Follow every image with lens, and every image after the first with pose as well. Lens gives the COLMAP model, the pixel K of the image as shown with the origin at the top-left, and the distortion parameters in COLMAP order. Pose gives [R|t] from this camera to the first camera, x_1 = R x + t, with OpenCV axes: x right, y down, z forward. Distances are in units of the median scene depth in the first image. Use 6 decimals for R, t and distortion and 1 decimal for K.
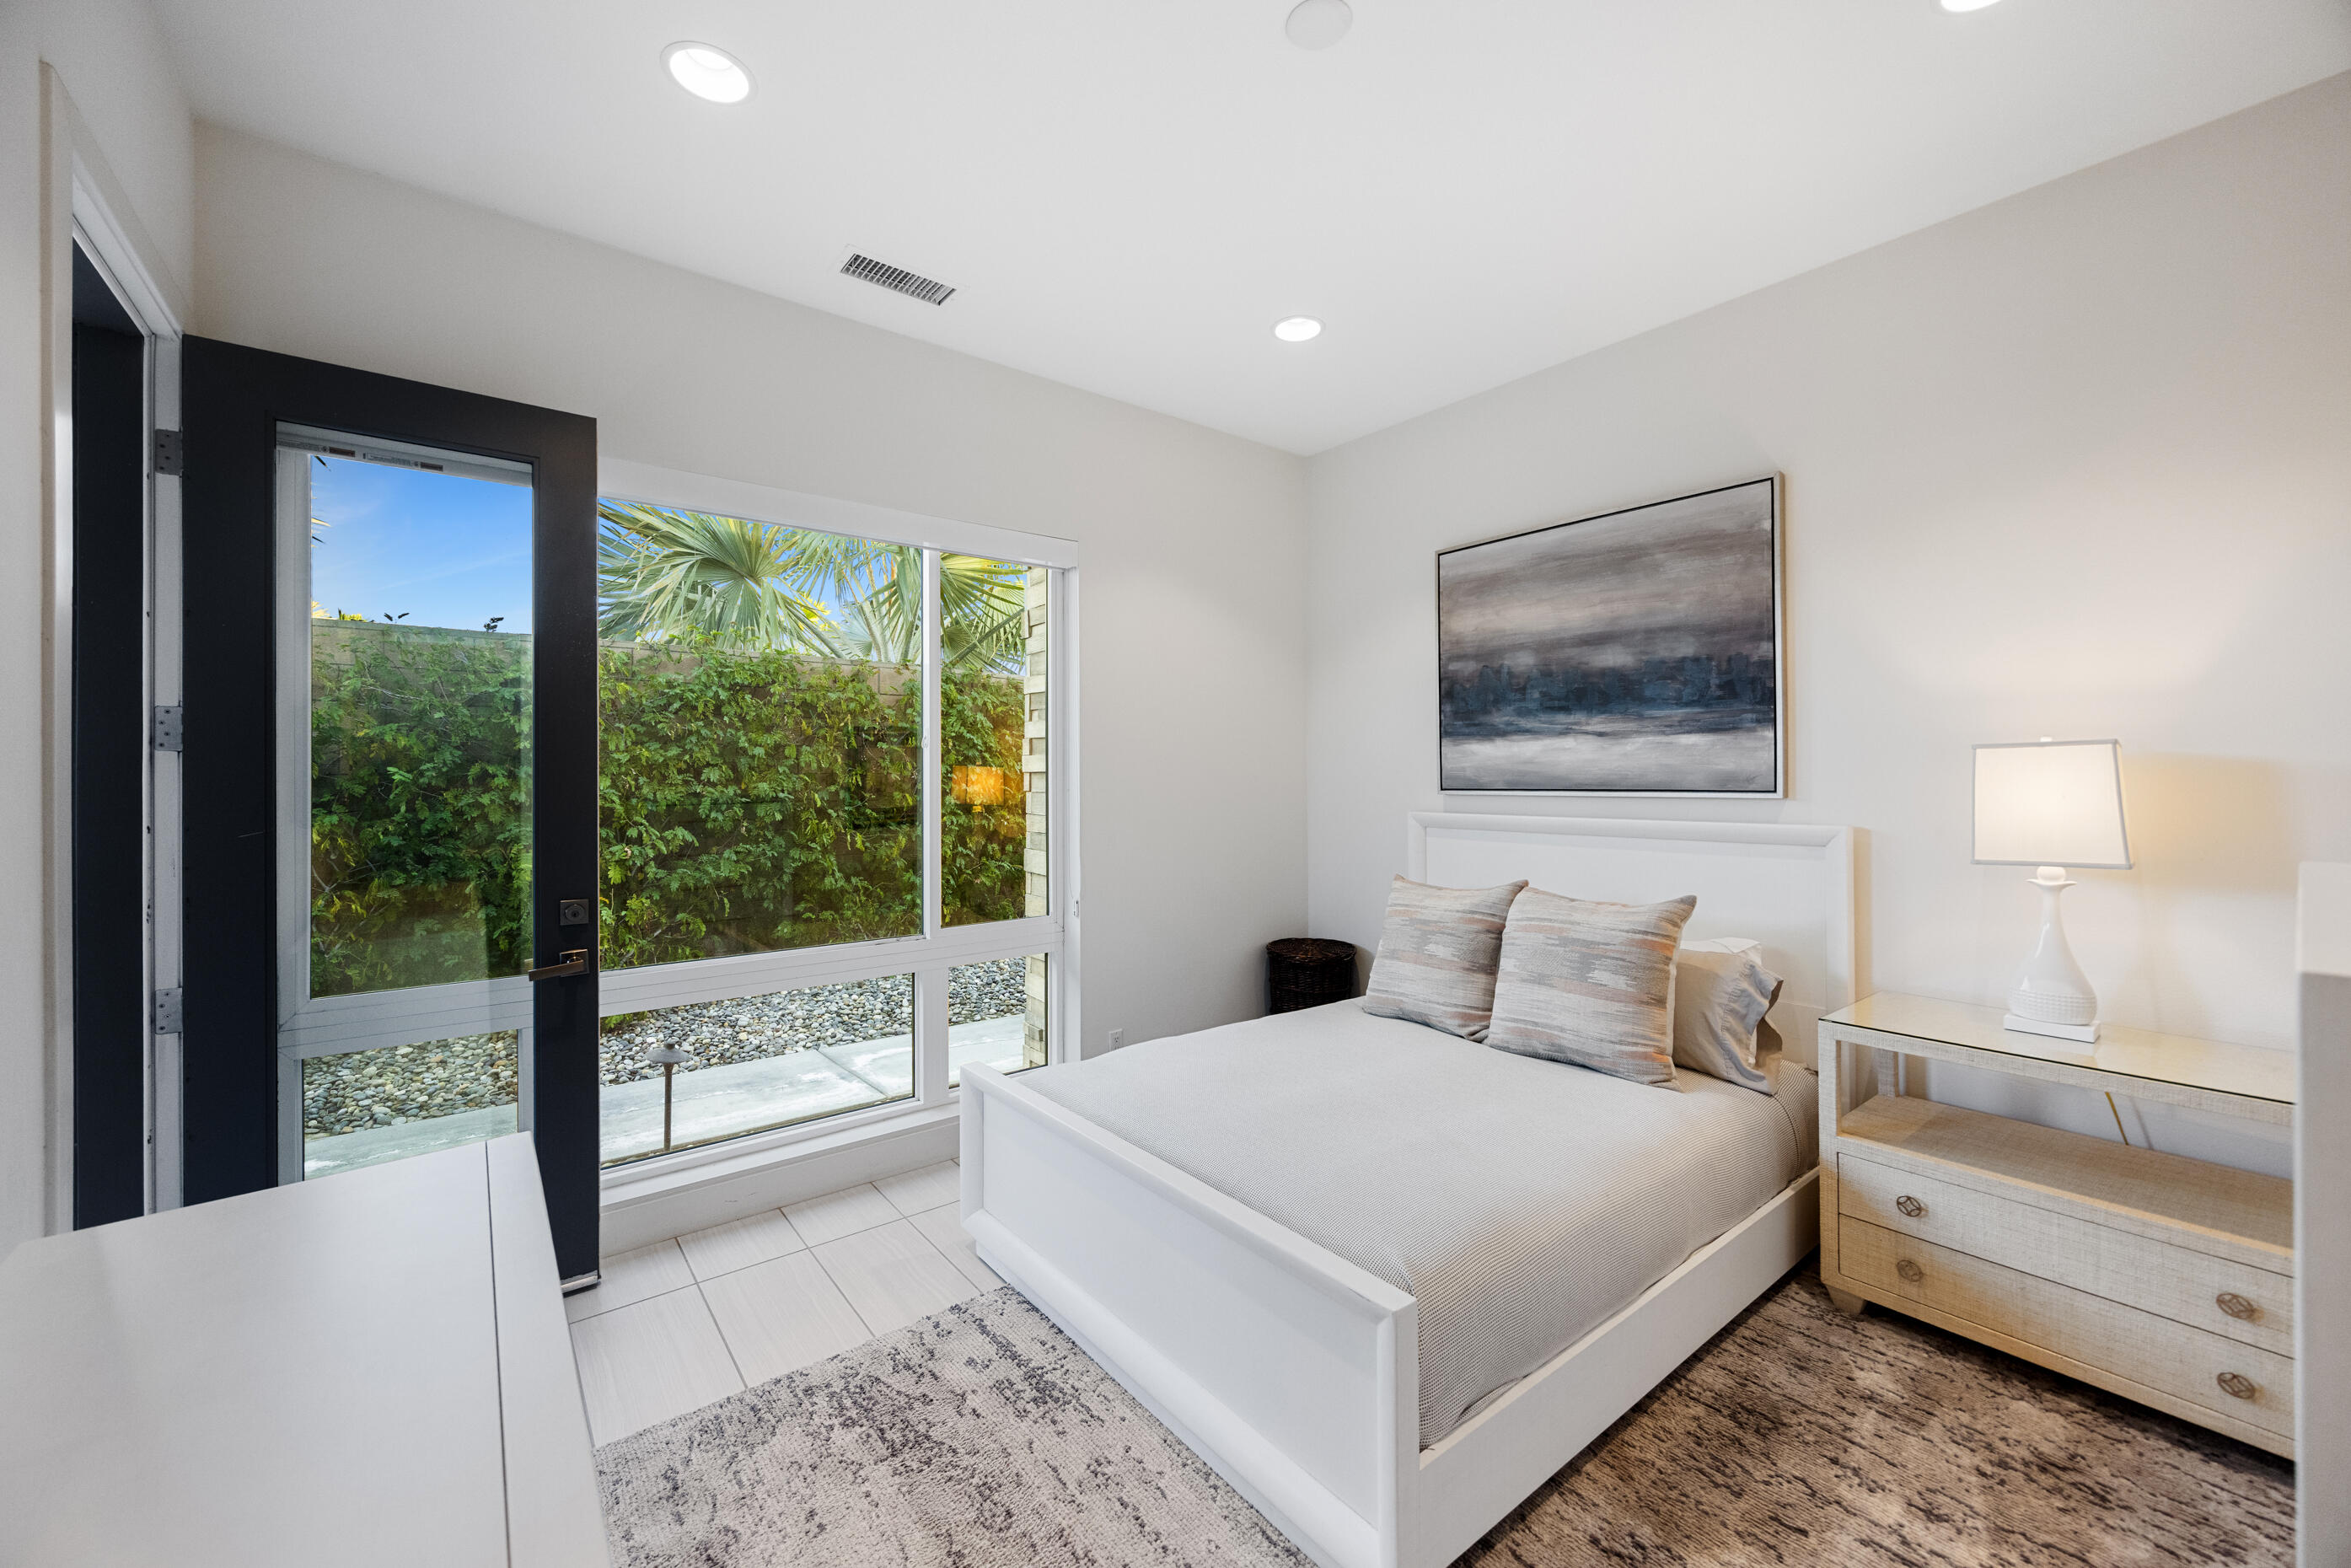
lens RADIAL K [[899.6, 0, 1183.7], [0, 899.6, 777.0], [0, 0, 1]] dist [-0.002440, 0.000151]
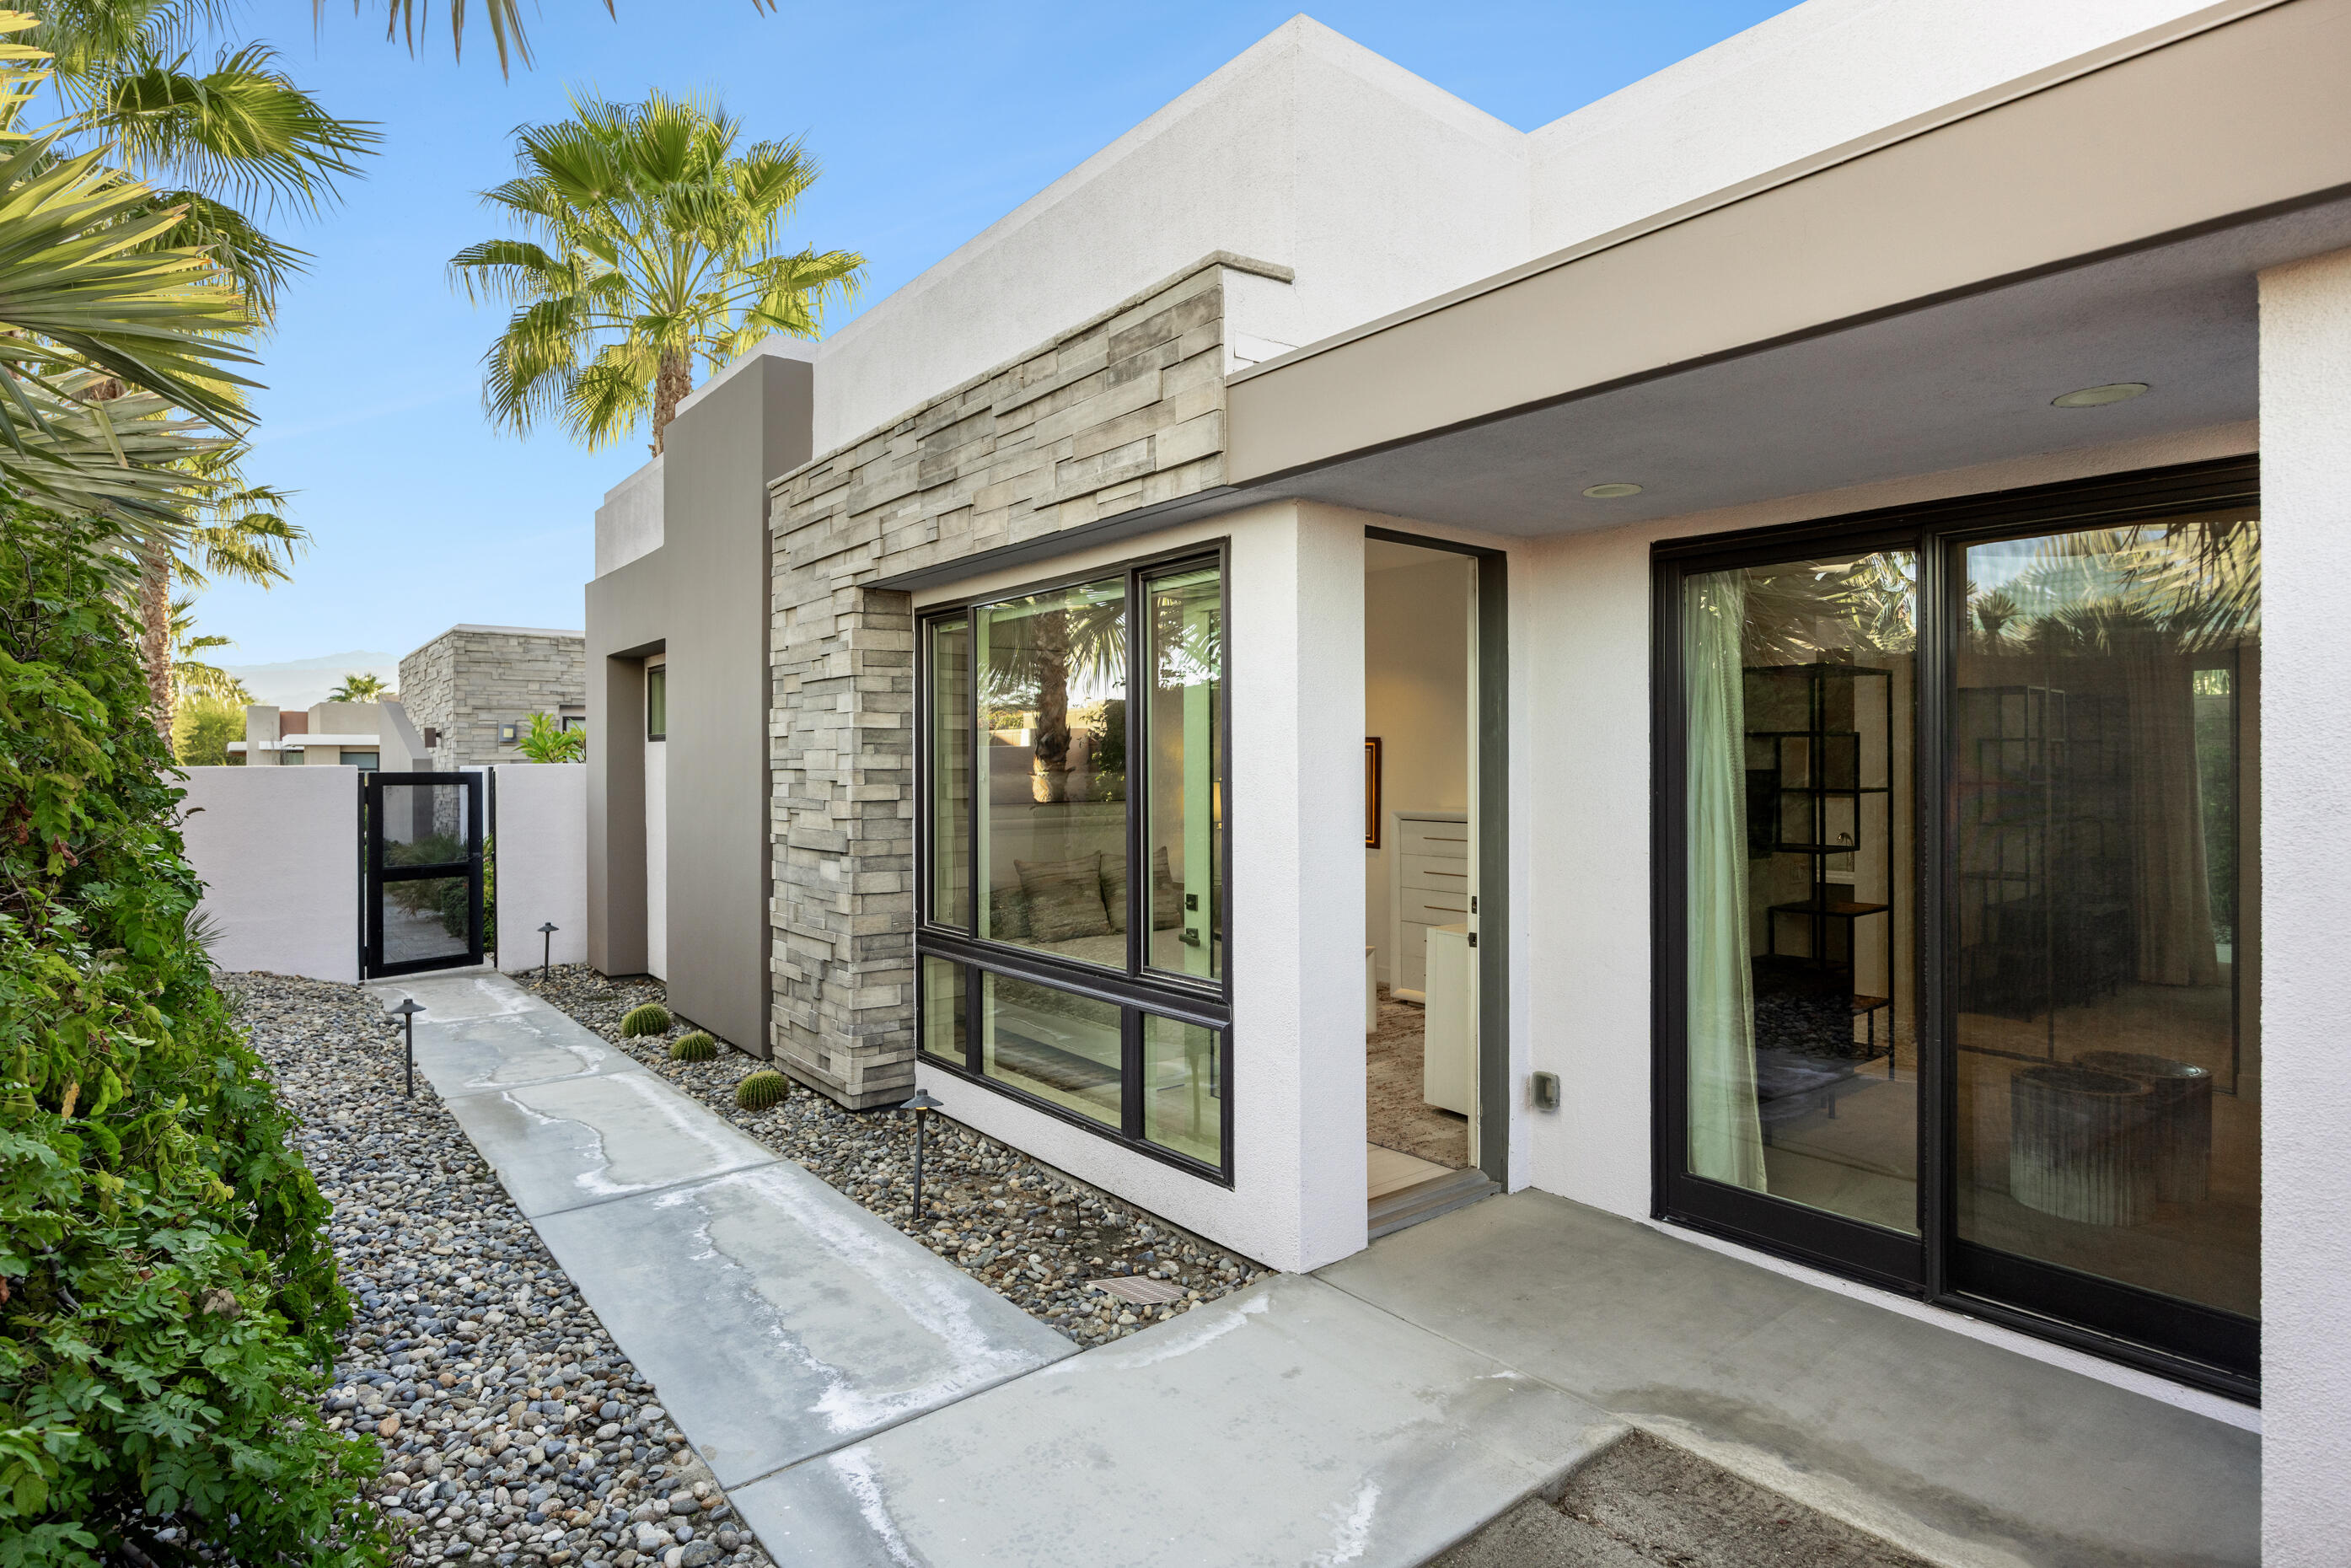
lens RADIAL K [[1211.4, 0, 1173.0], [0, 1211.4, 776.9], [0, 0, 1]] dist [-0.001160, -0.000087]
pose [[-0.000125, -0.004723, 0.999989, -1.543221], [0.005000, 0.999976, 0.004724, -0.037304], [-0.999987, 0.005001, -0.000102, 0.602164]]
